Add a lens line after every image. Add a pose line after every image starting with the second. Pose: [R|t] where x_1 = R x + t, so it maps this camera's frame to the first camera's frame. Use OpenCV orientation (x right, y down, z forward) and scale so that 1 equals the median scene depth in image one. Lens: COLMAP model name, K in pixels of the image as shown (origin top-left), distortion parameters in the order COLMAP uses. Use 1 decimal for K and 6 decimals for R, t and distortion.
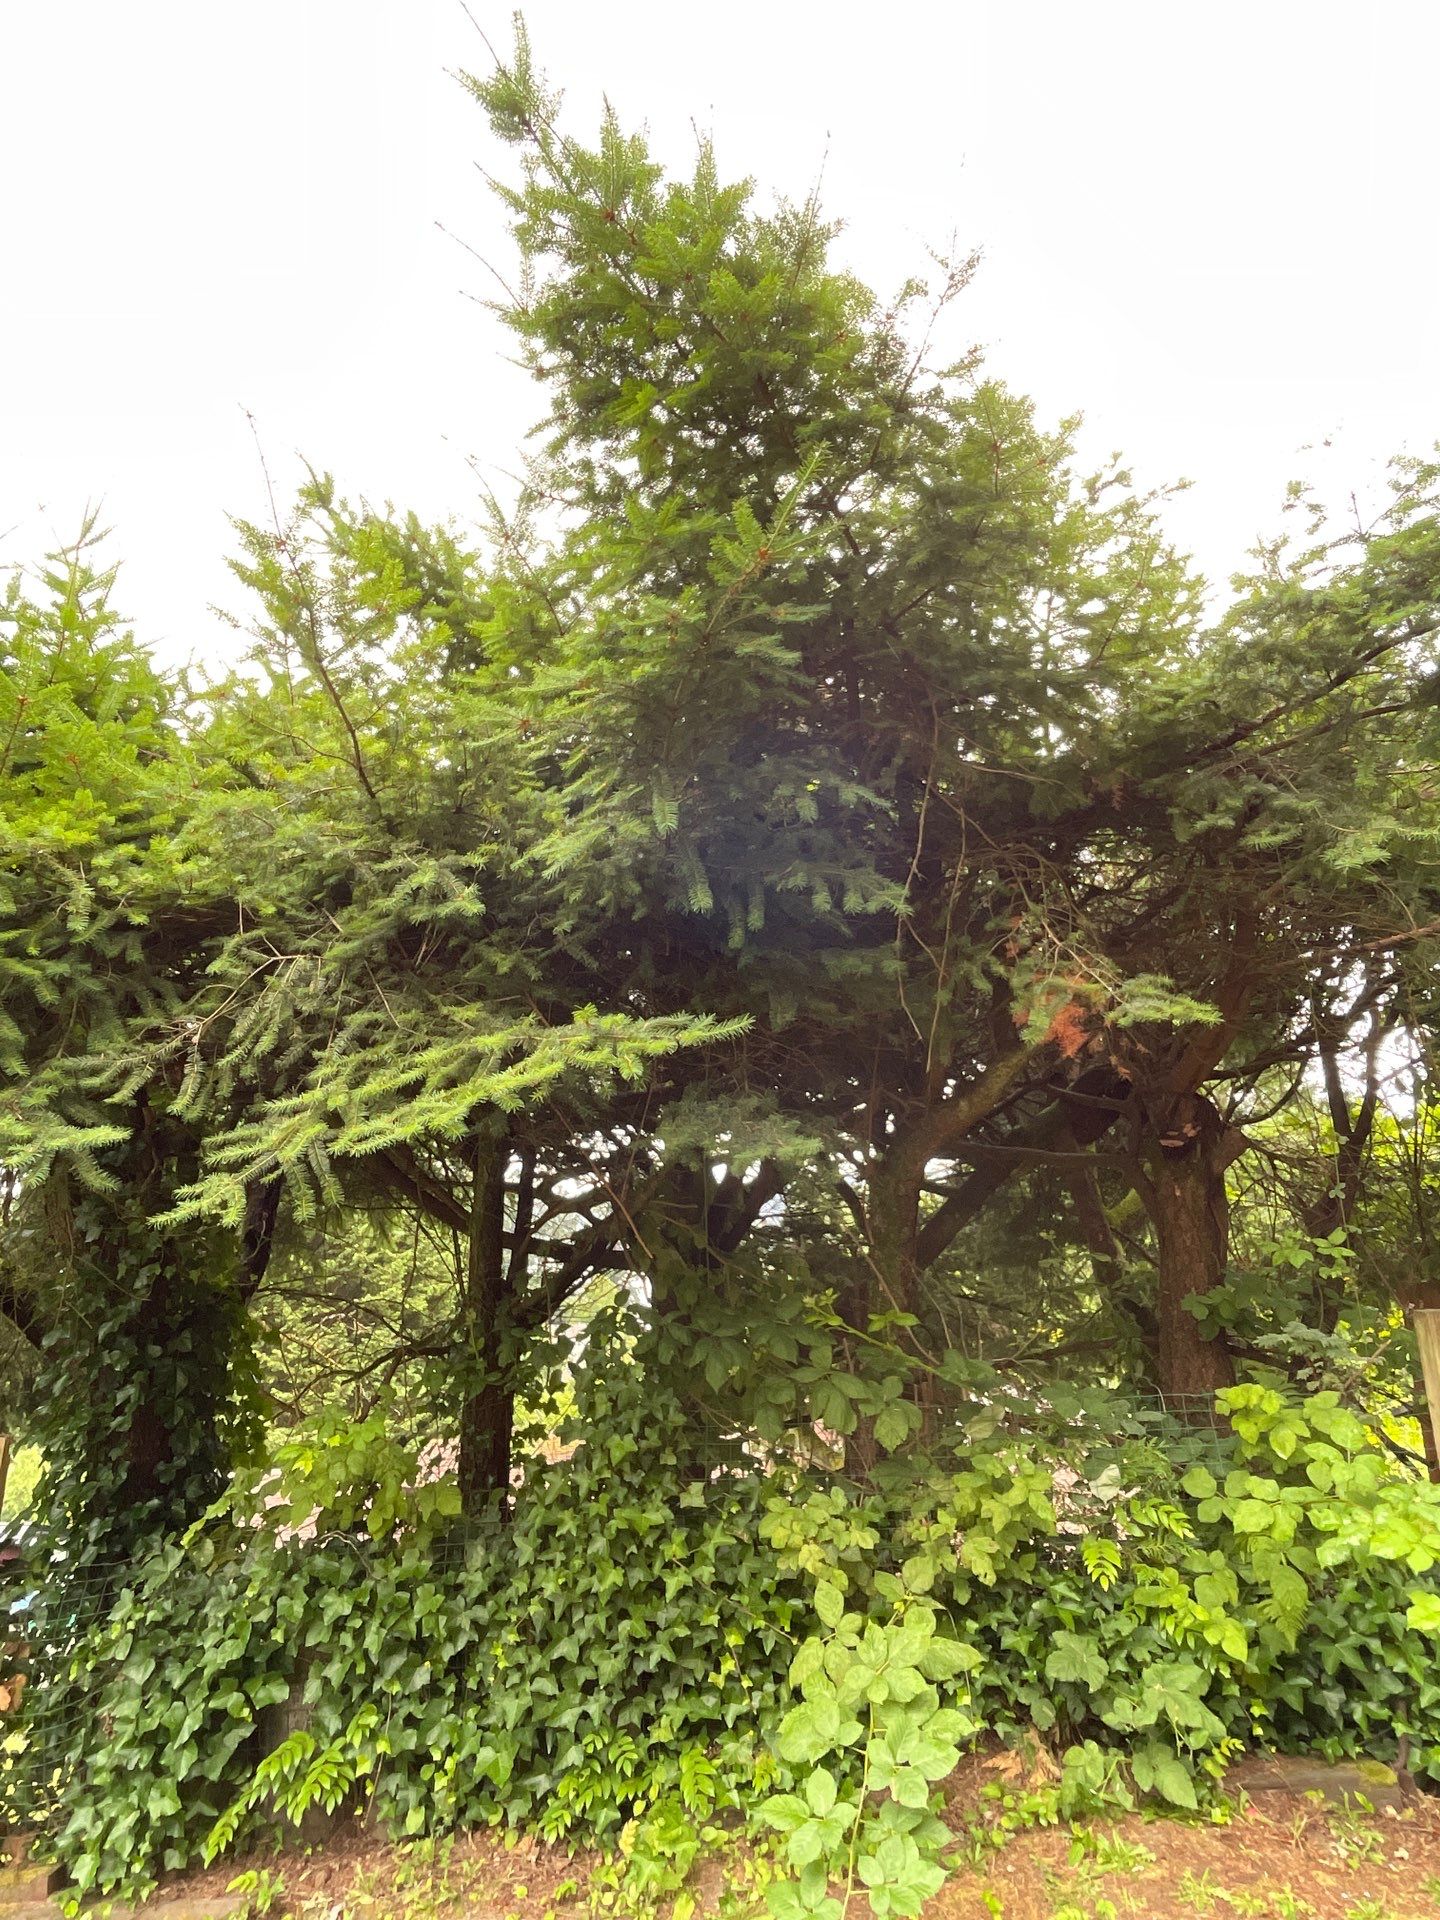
lens RADIAL K [[1133.6, 0, 715.4], [0, 1133.6, 958.8], [0, 0, 1]] dist [-0.015758, 0.010318]
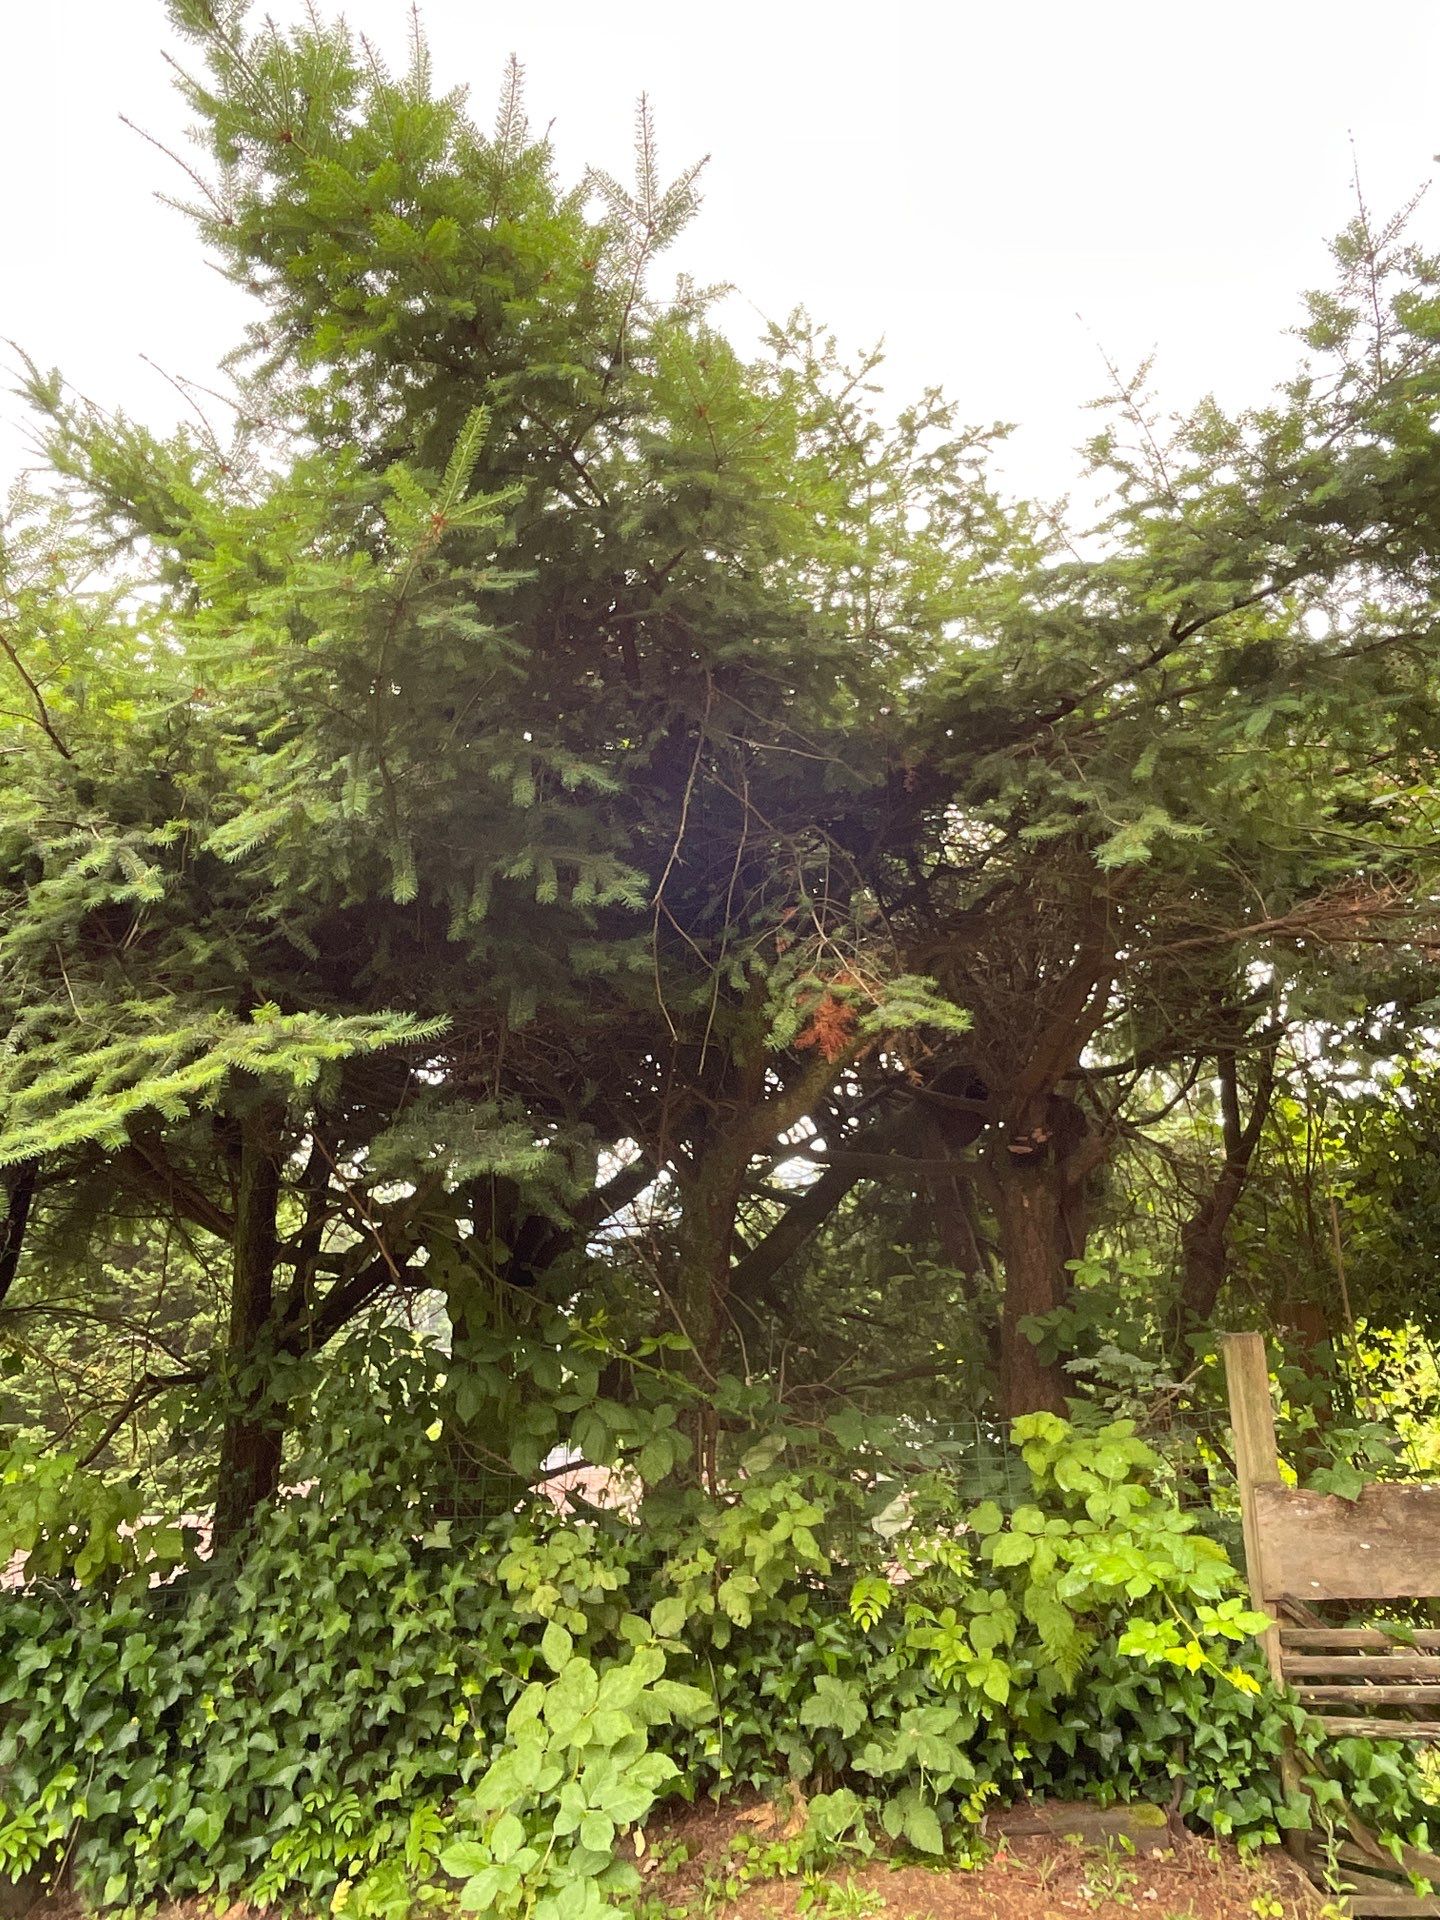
lens RADIAL K [[1340.0, 0, 720.0], [0, 1340.0, 960.0], [0, 0, 1]] dist [-0.015580, 0.005505]
pose [[0.998305, 0.015546, 0.056080, 0.149080], [-0.017252, 0.999399, 0.030066, -0.025826], [-0.055579, -0.030983, 0.997973, -0.076204]]
